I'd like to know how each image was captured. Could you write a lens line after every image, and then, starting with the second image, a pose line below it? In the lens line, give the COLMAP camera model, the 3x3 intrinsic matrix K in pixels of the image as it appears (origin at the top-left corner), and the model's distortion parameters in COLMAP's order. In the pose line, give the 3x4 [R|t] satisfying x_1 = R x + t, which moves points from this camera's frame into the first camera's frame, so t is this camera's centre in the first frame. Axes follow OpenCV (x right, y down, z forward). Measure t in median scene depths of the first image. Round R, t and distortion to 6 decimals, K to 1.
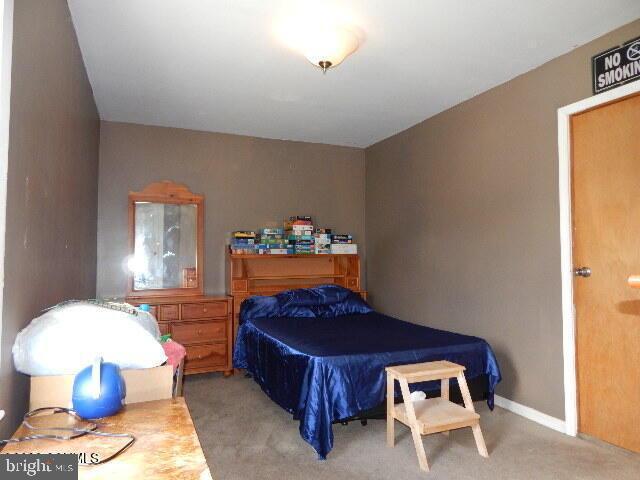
lens RADIAL K [[438.5, 0, 322.7], [0, 438.5, 241.8], [0, 0, 1]] dist [-0.005086, -0.003548]
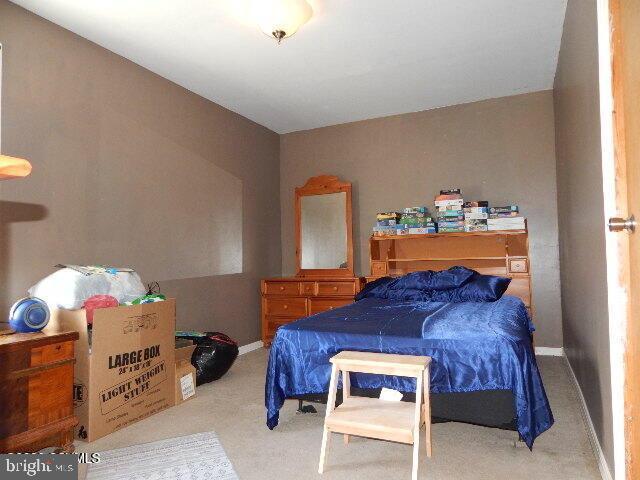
lens RADIAL K [[438.5, 0, 322.7], [0, 438.5, 241.8], [0, 0, 1]] dist [-0.005086, -0.003548]
pose [[0.668656, -0.042473, -0.742358, 0.442463], [0.048818, 0.998721, -0.013170, 0.046176], [0.741968, -0.027434, 0.669874, 0.226406]]
